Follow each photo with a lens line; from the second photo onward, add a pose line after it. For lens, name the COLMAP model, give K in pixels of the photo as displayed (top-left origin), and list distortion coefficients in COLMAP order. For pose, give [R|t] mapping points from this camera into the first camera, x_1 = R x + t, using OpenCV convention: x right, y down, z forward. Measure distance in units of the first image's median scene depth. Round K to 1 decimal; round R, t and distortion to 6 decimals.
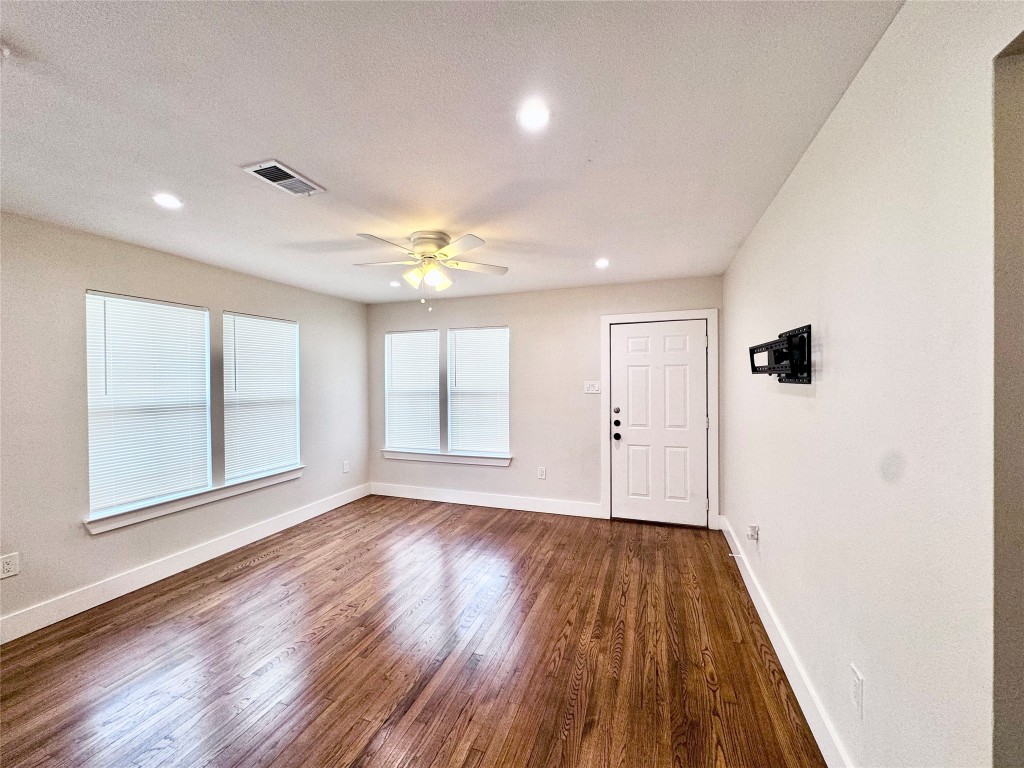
lens RADIAL K [[407.3, 0, 511.4], [0, 407.3, 384.2], [0, 0, 1]] dist [-0.001611, -0.000277]
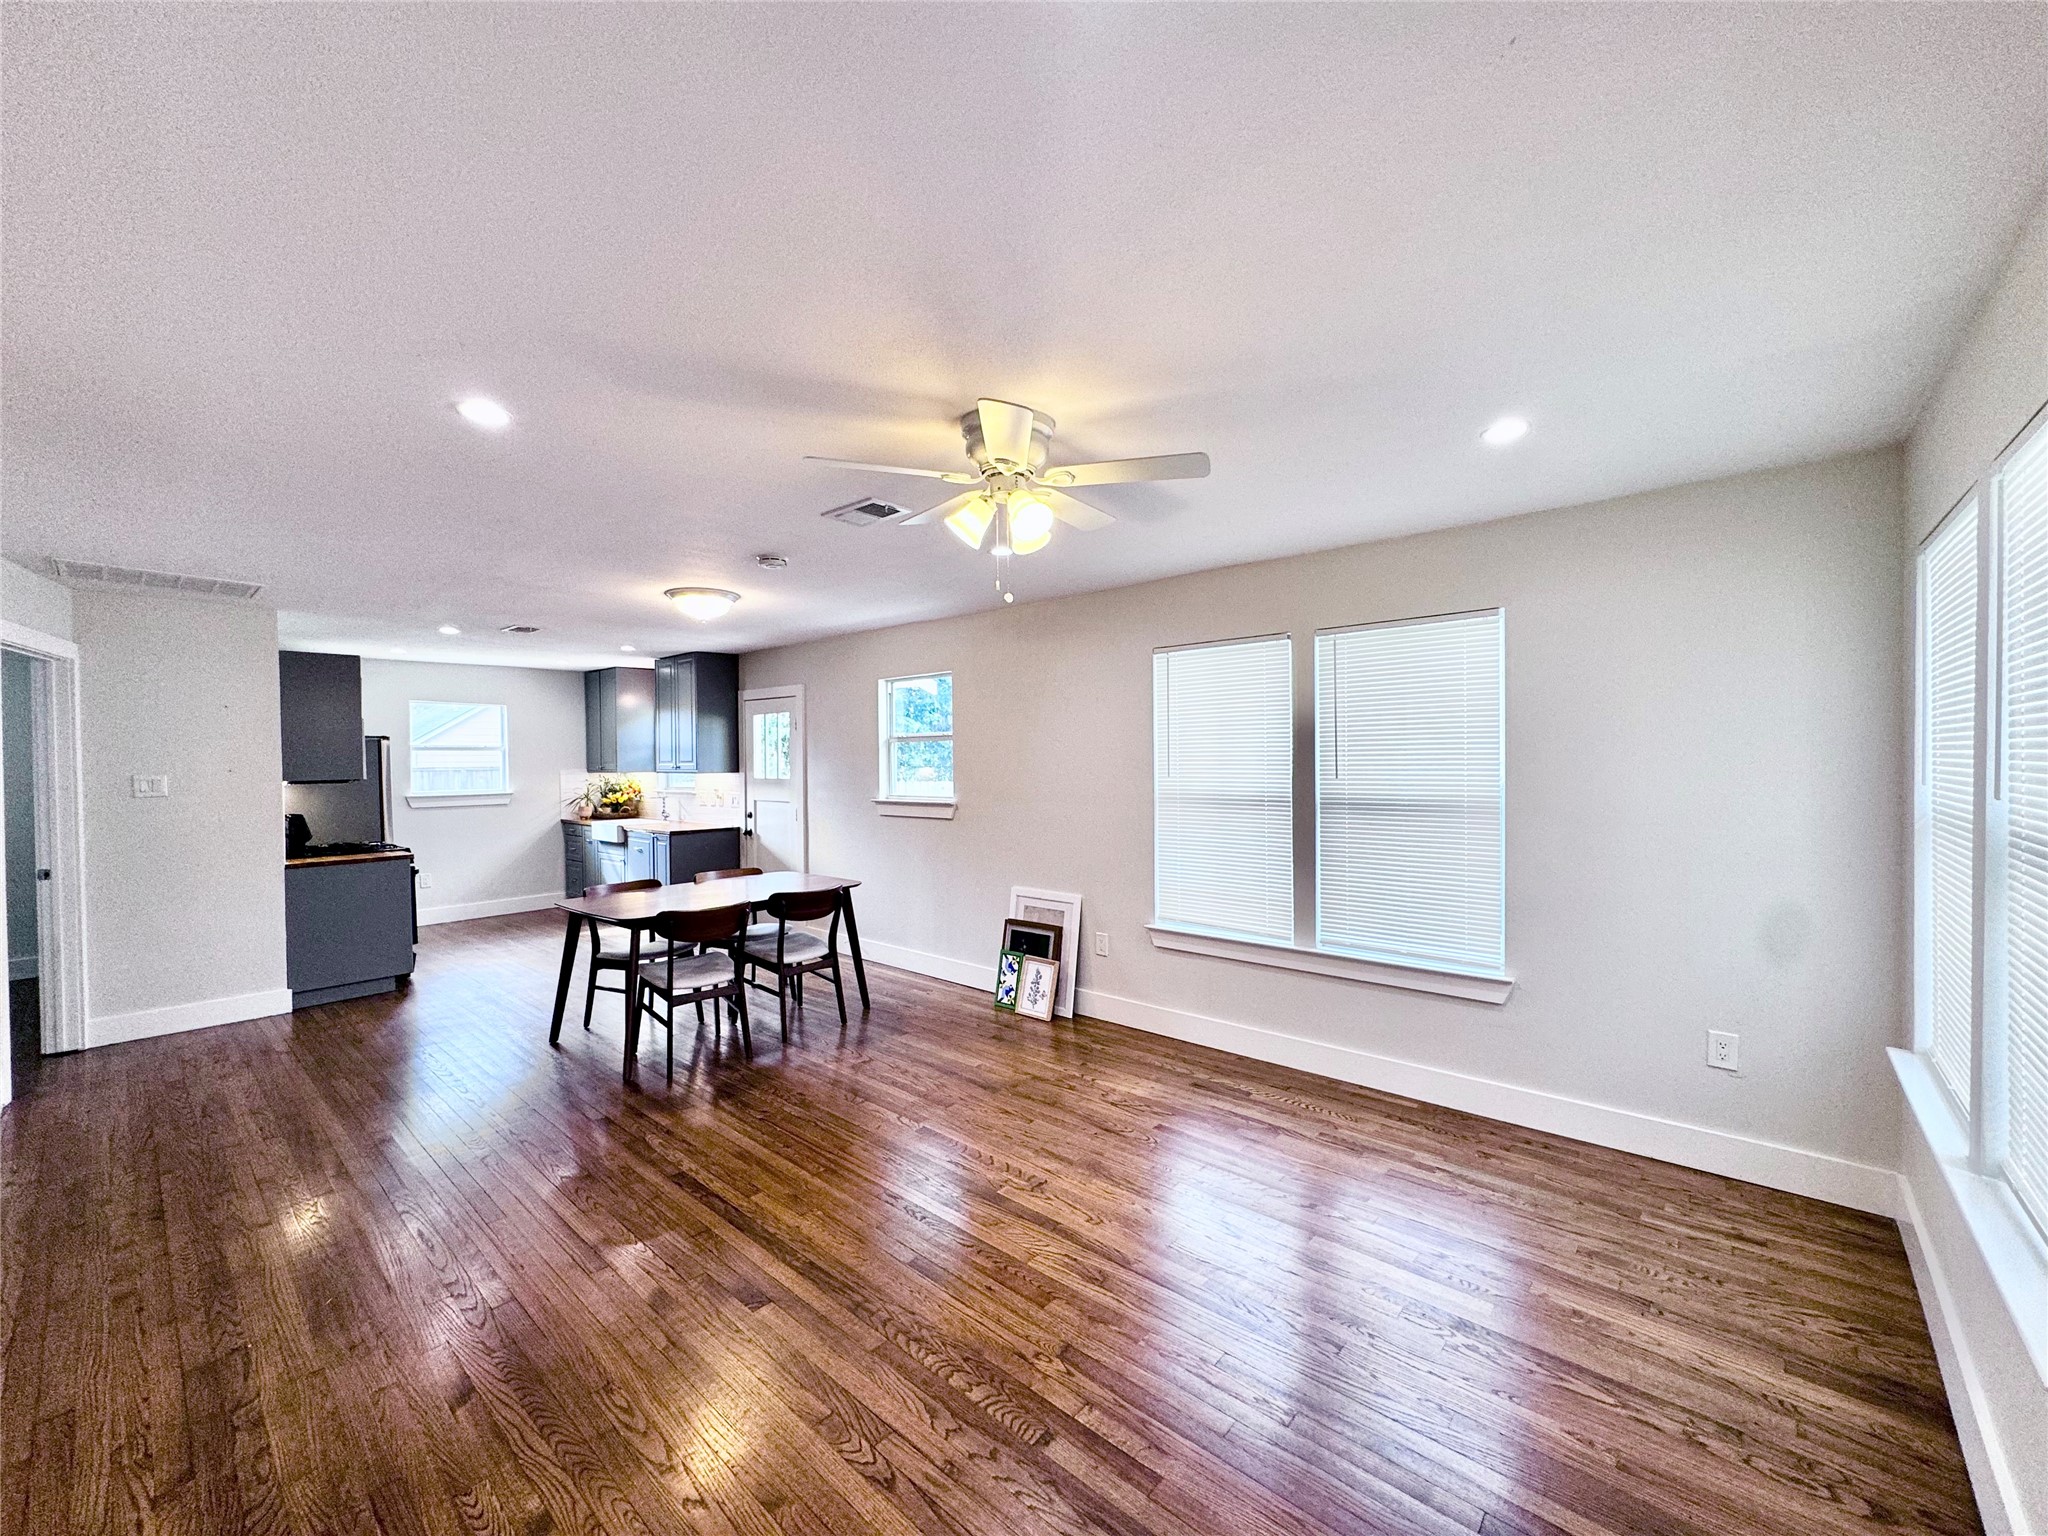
lens RADIAL K [[814.5, 0, 1022.9], [0, 814.5, 768.3], [0, 0, 1]] dist [-0.001611, -0.000277]
pose [[-0.381236, 0.023434, -0.924180, 0.412831], [0.004188, 0.999712, 0.023622, -0.020817], [0.924468, 0.005135, -0.381225, 0.962705]]
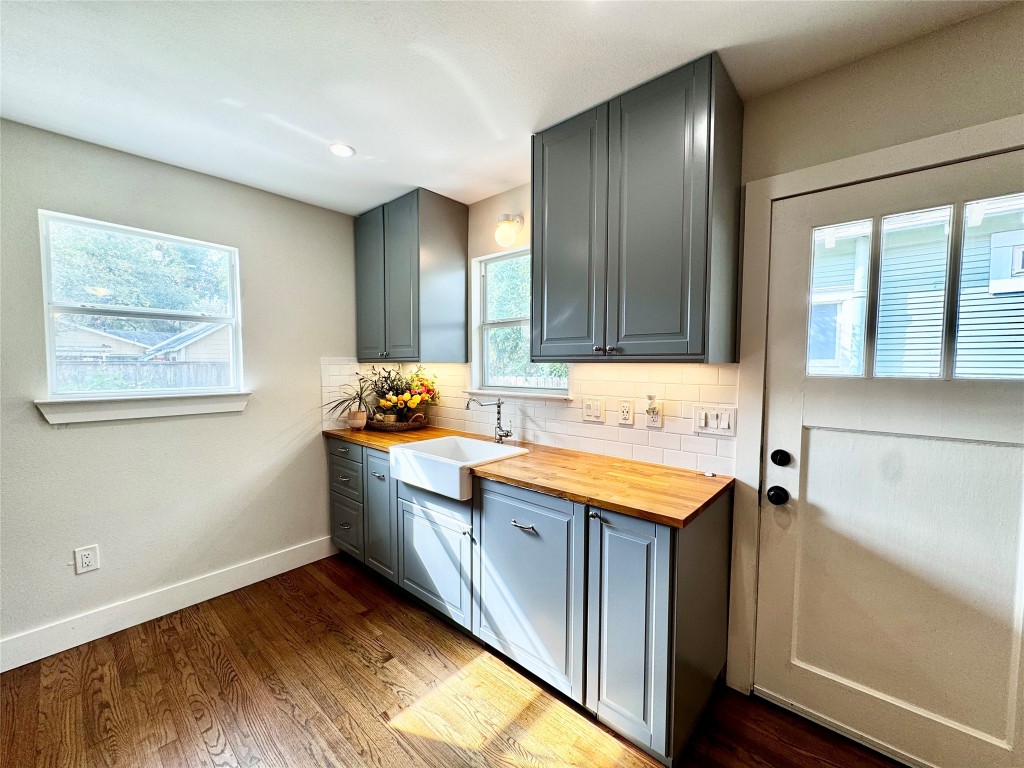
lens RADIAL K [[407.3, 0, 511.4], [0, 407.3, 384.2], [0, 0, 1]] dist [-0.001611, -0.000277]
pose [[-0.376004, 0.053893, -0.925049, -0.594464], [-0.008128, 0.998077, 0.061451, 0.029884], [0.926582, 0.030624, -0.374843, -0.441045]]
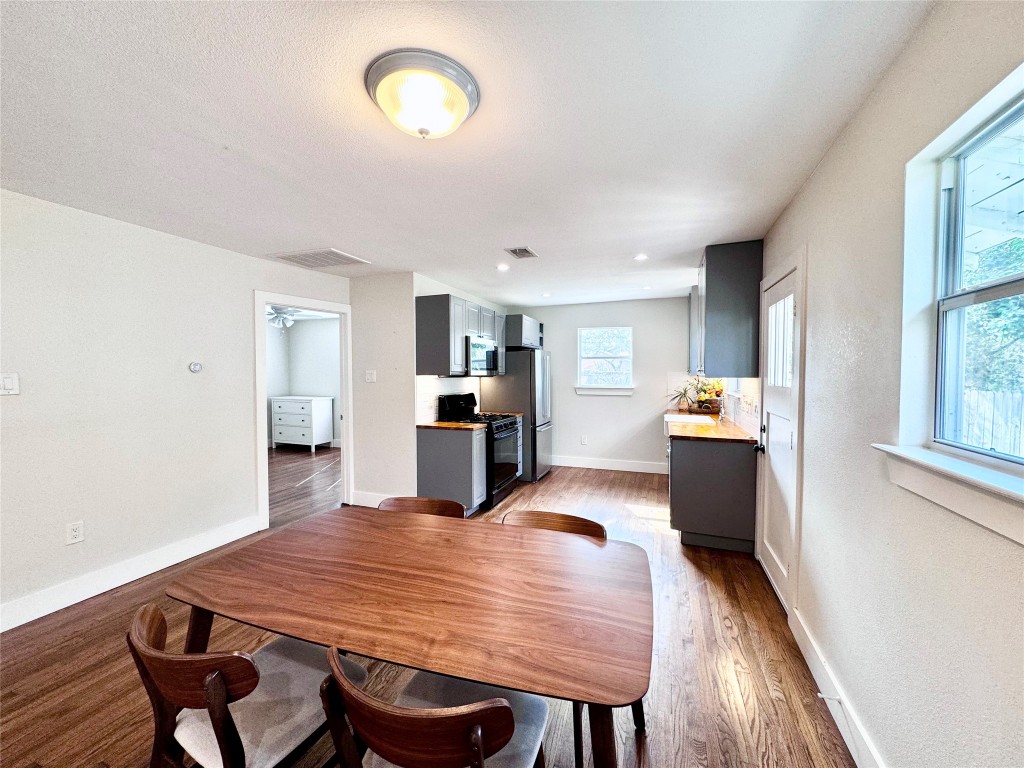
lens RADIAL K [[407.3, 0, 511.4], [0, 407.3, 384.2], [0, 0, 1]] dist [-0.001611, -0.000277]
pose [[-0.999685, 0.007969, 0.023792, -0.618273], [0.008919, 0.999156, 0.040087, 0.007863], [-0.023452, 0.040287, -0.998913, 0.449922]]
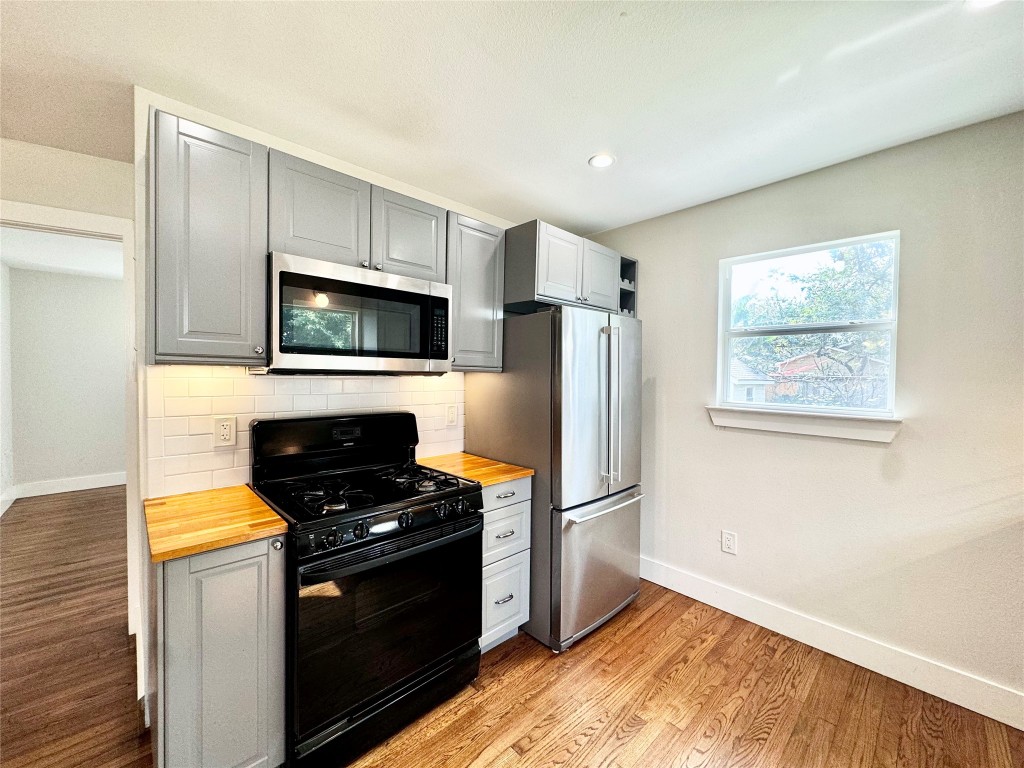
lens RADIAL K [[407.3, 0, 511.4], [0, 407.3, 384.2], [0, 0, 1]] dist [-0.001611, -0.000277]
pose [[-0.888514, -0.015632, 0.458582, -0.847825], [-0.001884, 0.999535, 0.030422, 0.030477], [-0.458845, 0.026166, -0.888131, -0.434663]]
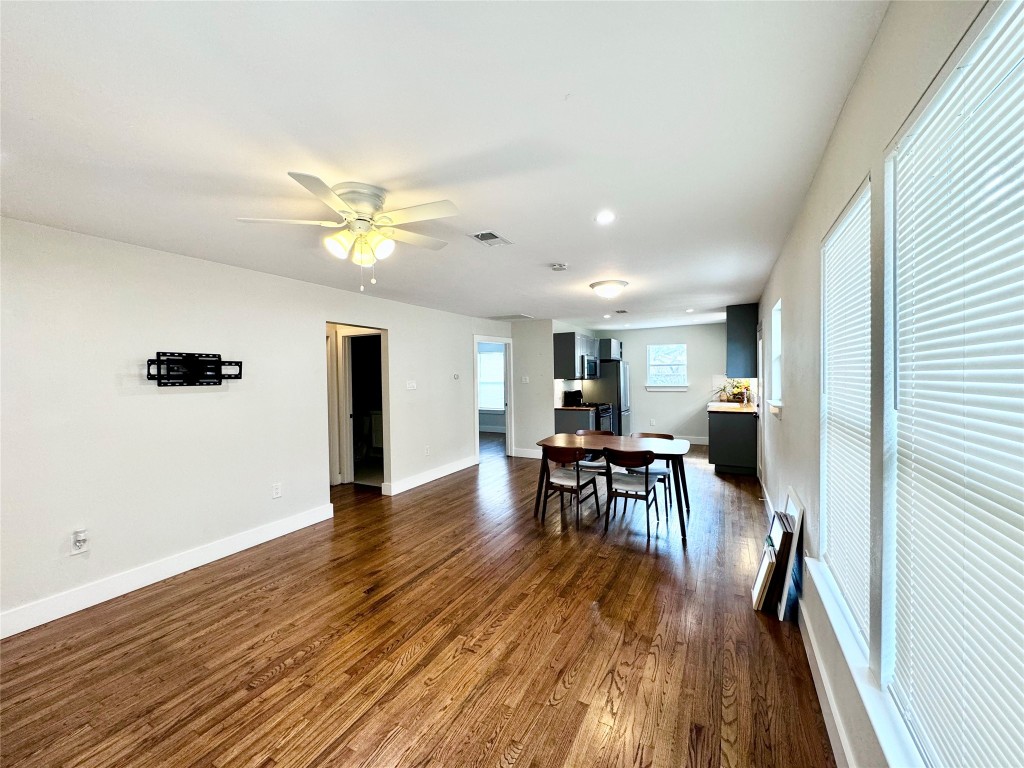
lens RADIAL K [[407.3, 0, 511.4], [0, 407.3, 384.2], [0, 0, 1]] dist [-0.001611, -0.000277]
pose [[-0.988351, 0.020145, 0.150850, -0.425973], [0.025112, 0.999201, 0.031092, -0.014523], [-0.150103, 0.034518, -0.988068, 1.241565]]
